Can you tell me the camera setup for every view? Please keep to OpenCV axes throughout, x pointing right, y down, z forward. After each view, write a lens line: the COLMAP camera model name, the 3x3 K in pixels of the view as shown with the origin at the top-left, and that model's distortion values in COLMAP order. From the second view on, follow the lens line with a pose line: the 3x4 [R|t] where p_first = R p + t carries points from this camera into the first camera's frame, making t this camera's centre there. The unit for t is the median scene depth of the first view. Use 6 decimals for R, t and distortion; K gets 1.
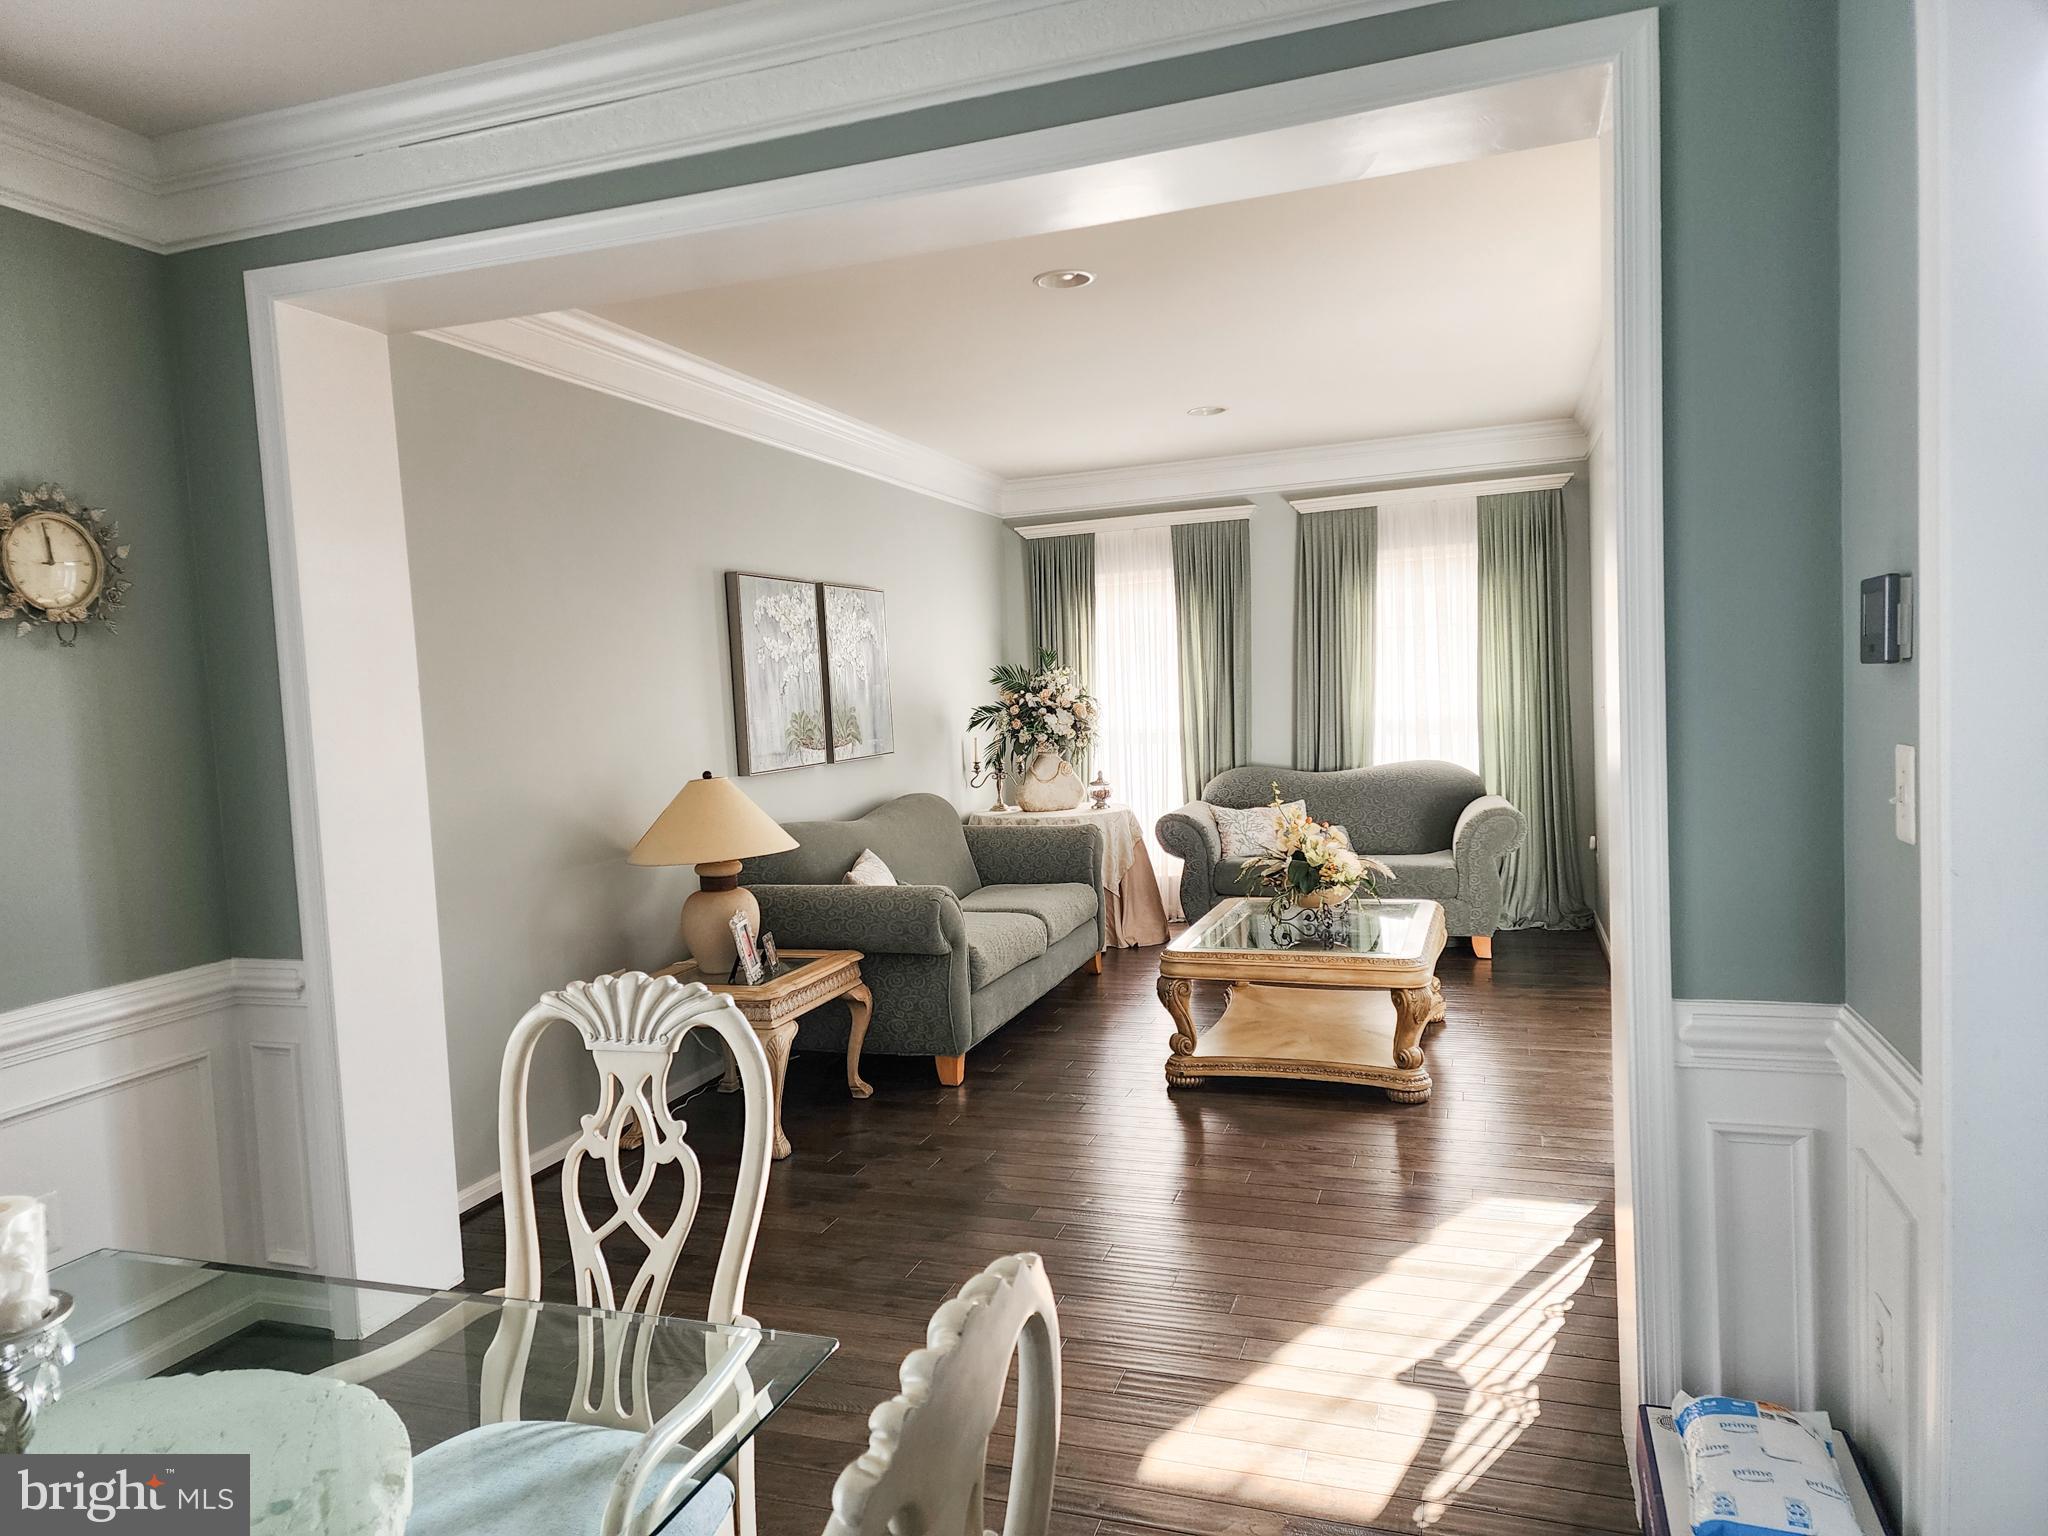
lens RADIAL K [[1353.6, 0, 1033.6], [0, 1353.6, 775.3], [0, 0, 1]] dist [0.090114, -0.096040]
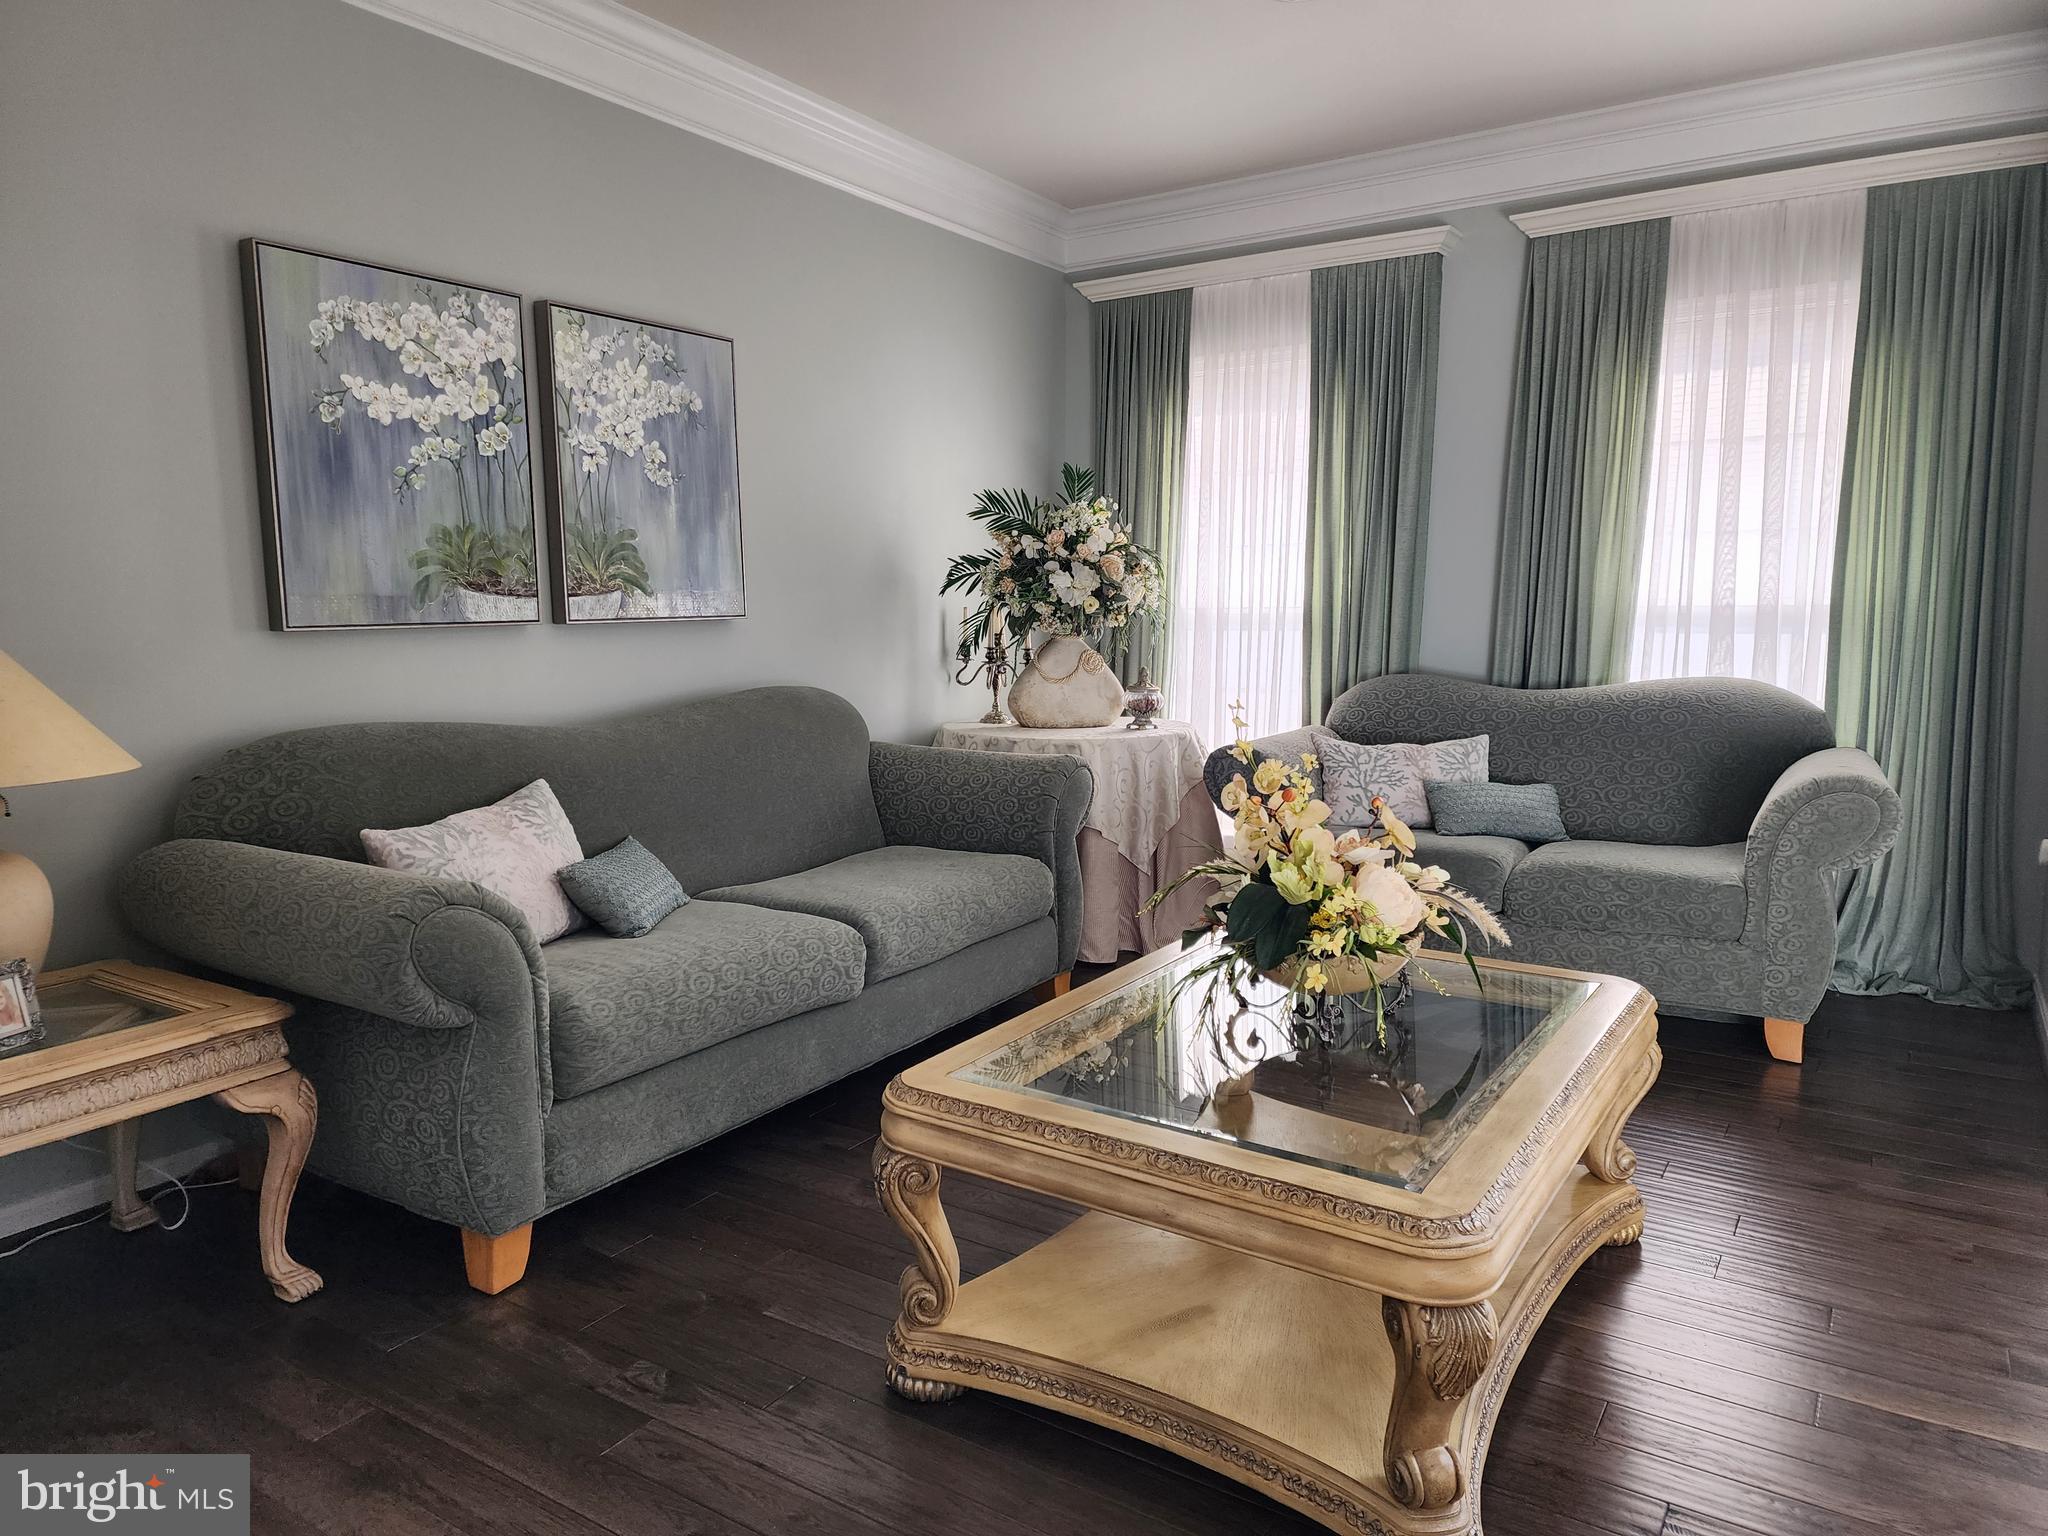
lens RADIAL K [[1353.6, 0, 1033.6], [0, 1353.6, 775.3], [0, 0, 1]] dist [0.090114, -0.096040]
pose [[0.969294, 0.069843, -0.235777, 0.152873], [-0.052177, 0.995399, 0.080360, -0.001645], [0.240305, -0.065590, 0.968479, 0.390906]]
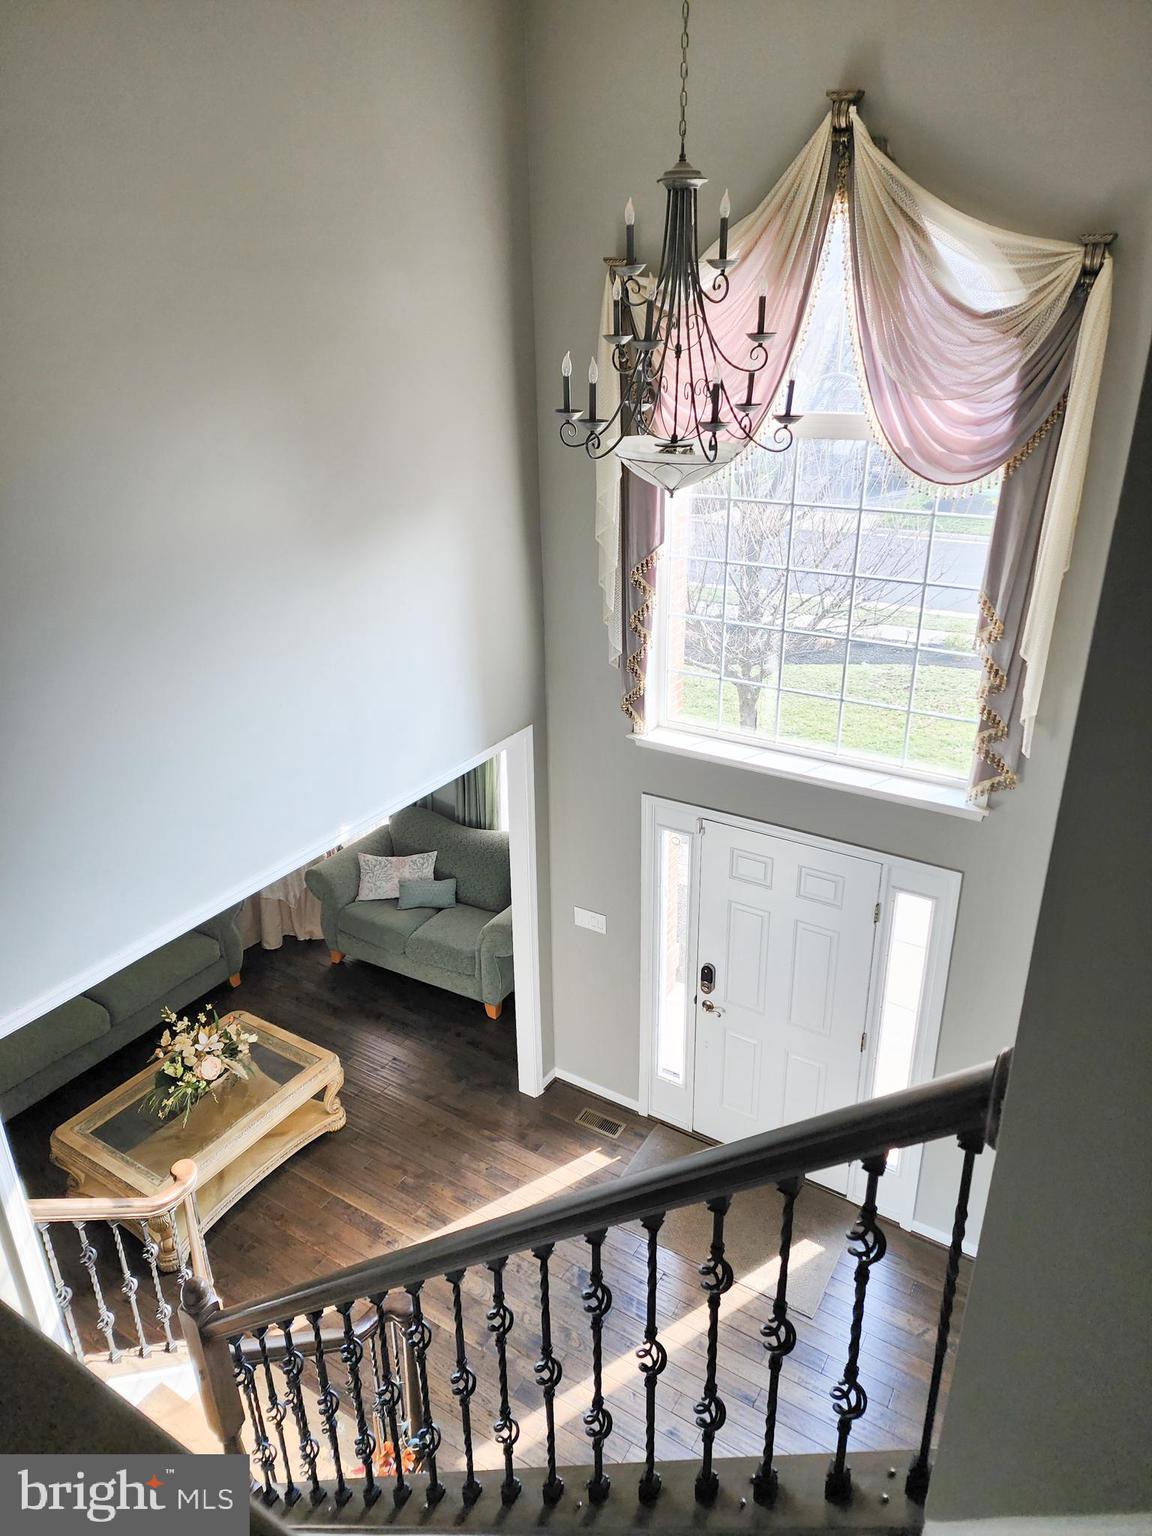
lens RADIAL K [[1015.2, 0, 576.0], [0, 1015.2, 768.0], [0, 0, 1]] dist [0.090114, -0.096040]
pose [[0.972543, 0.124360, -0.196707, 0.532097], [-0.046959, 0.932729, 0.357508, -0.433263], [0.227934, -0.338455, 0.912959, 0.152566]]
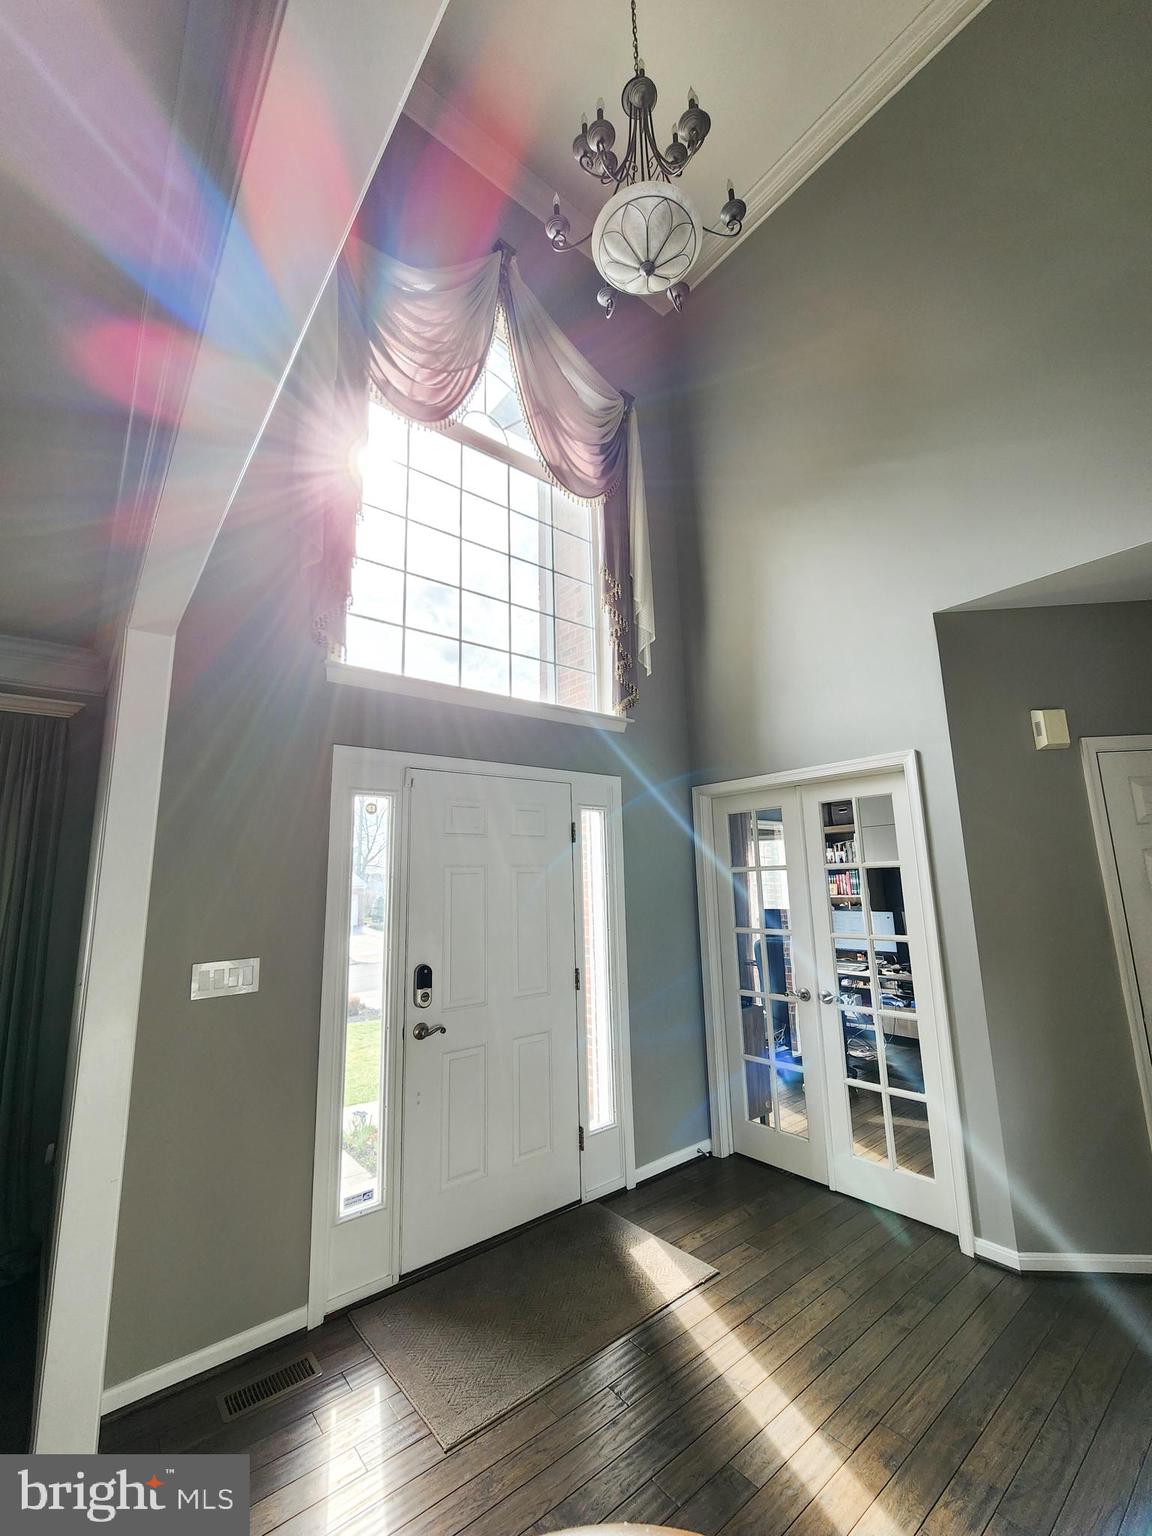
lens RADIAL K [[632.3, 0, 589.8], [0, 632.3, 770.8], [0, 0, 1]] dist [-0.003047, -0.000266]
pose [[0.521808, 0.181707, 0.833486, 0.224892], [0.057240, 0.967391, -0.246735, -0.055606], [-0.851140, 0.176457, 0.494392, 0.515447]]
